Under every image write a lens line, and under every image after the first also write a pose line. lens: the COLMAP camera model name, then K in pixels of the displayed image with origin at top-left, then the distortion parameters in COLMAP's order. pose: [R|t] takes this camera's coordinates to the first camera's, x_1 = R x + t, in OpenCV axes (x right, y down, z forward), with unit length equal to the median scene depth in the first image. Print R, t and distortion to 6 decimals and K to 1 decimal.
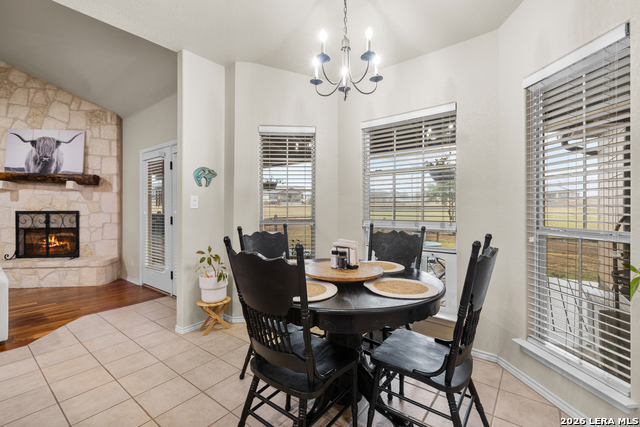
lens RADIAL K [[286.9, 0, 309.6], [0, 286.9, 210.4], [0, 0, 1]] dist [0.000100, -0.001033]
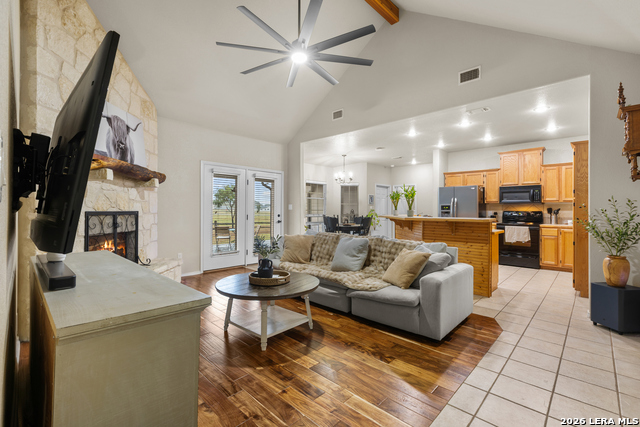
lens RADIAL K [[286.9, 0, 315.8], [0, 286.9, 210.8], [0, 0, 1]] dist [0.000100, -0.001033]
pose [[0.102744, 0.001624, 0.994706, -1.635310], [0.002568, 0.999995, -0.001898, 0.003291], [-0.994704, 0.002750, 0.102740, 0.382631]]
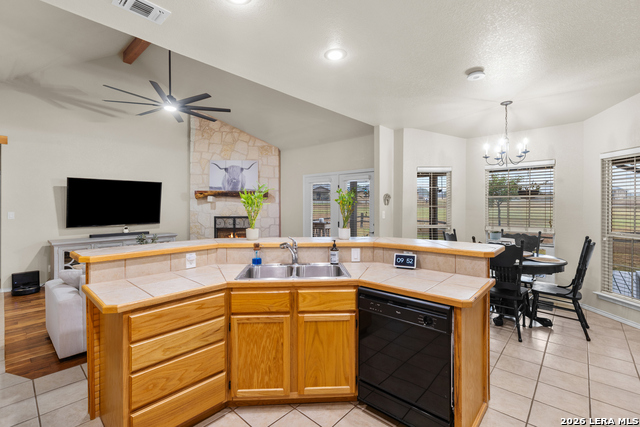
lens RADIAL K [[286.9, 0, 314.6], [0, 286.9, 209.3], [0, 0, 1]] dist [0.000100, -0.001033]
pose [[0.997051, 0.000904, -0.076734, -0.399116], [-0.000436, 0.999981, 0.006119, -0.042438], [0.076738, -0.006067, 0.997033, -0.417181]]
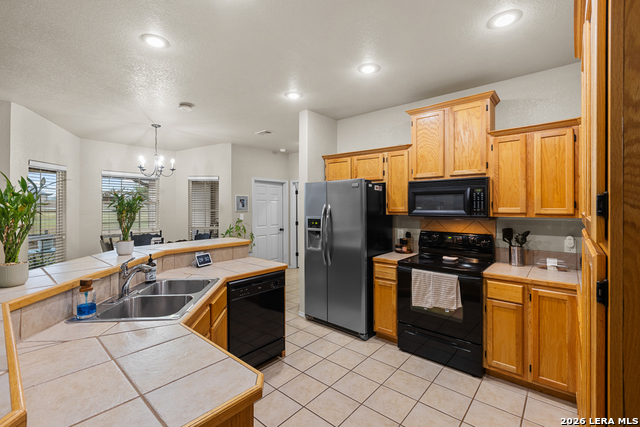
lens RADIAL K [[286.9, 0, 315.6], [0, 286.9, 208.2], [0, 0, 1]] dist [0.000100, -0.001033]
pose [[0.046995, -0.000197, 0.998895, -0.844089], [0.006147, 0.999981, -0.000092, -0.052780], [-0.998876, 0.006145, 0.046995, -0.169443]]
